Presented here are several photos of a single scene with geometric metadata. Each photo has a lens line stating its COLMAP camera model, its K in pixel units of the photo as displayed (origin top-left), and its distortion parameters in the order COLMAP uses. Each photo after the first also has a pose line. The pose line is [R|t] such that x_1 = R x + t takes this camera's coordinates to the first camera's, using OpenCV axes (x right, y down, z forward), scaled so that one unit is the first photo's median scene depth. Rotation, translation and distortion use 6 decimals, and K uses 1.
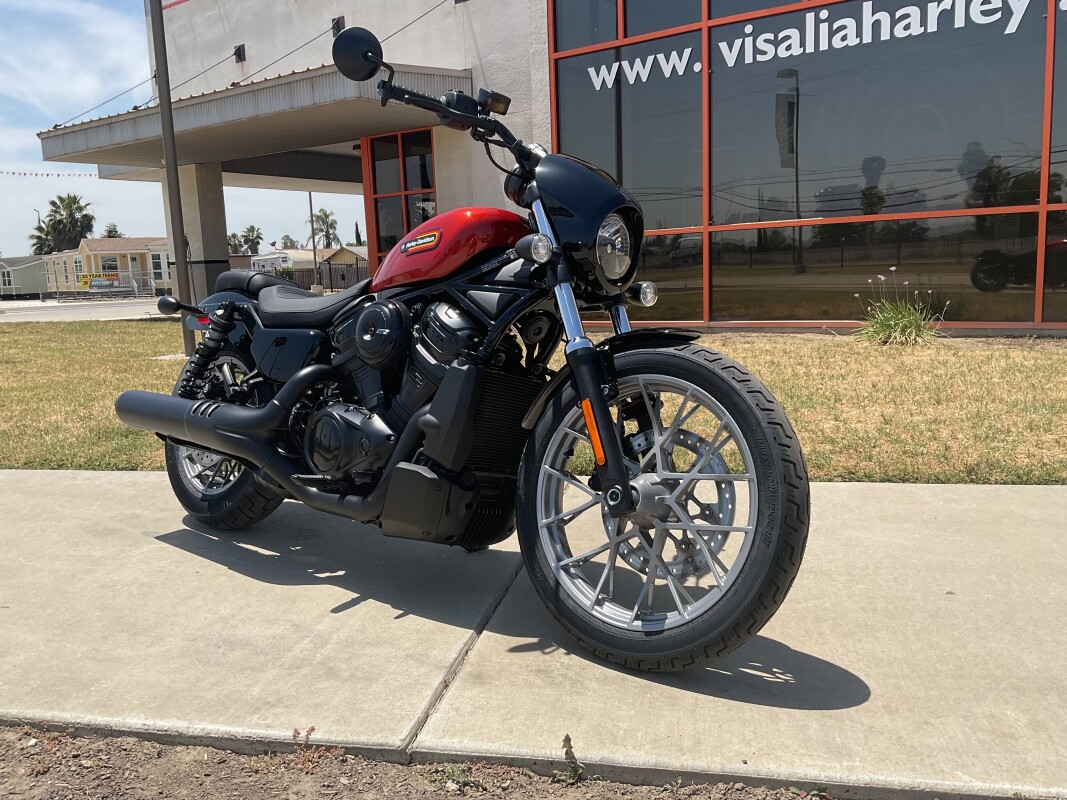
lens RADIAL K [[881.7, 0, 527.3], [0, 881.7, 401.2], [0, 0, 1]] dist [0.050359, -0.094541]
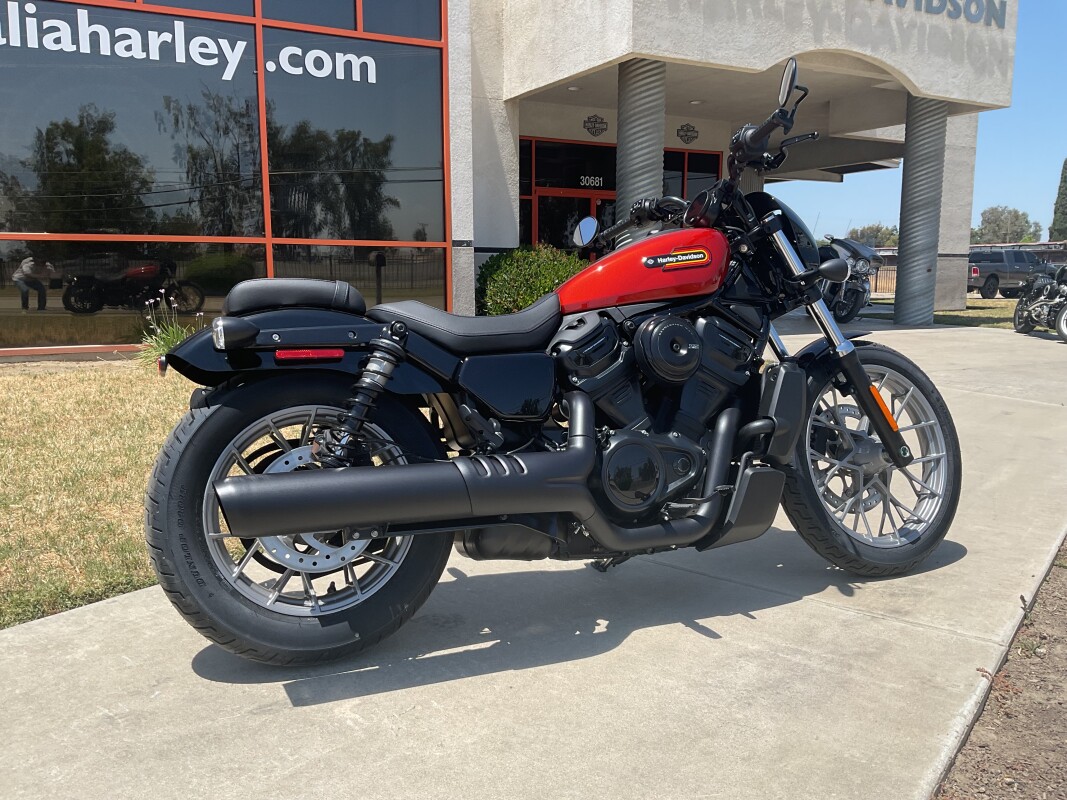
lens RADIAL K [[881.7, 0, 534.6], [0, 881.7, 404.3], [0, 0, 1]] dist [0.050359, -0.094541]
pose [[0.429386, -0.095129, 0.898097, -0.998675], [0.117635, 0.991856, 0.048818, -0.073650], [-0.895427, 0.084685, 0.437080, 0.641129]]
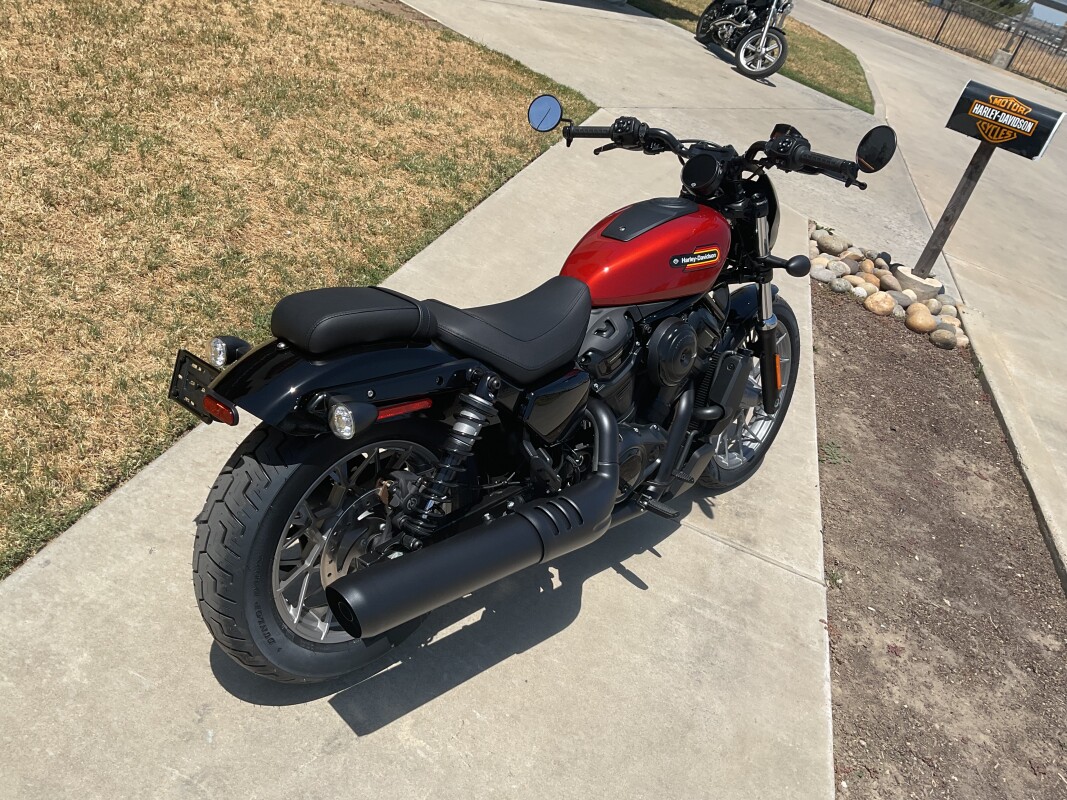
lens RADIAL K [[881.7, 0, 535.3], [0, 881.7, 405.3], [0, 0, 1]] dist [0.050359, -0.094541]
pose [[0.060859, -0.481694, 0.874224, -0.980875], [-0.148767, 0.861687, 0.485143, -0.444043], [-0.986998, -0.159581, -0.019218, 1.048436]]
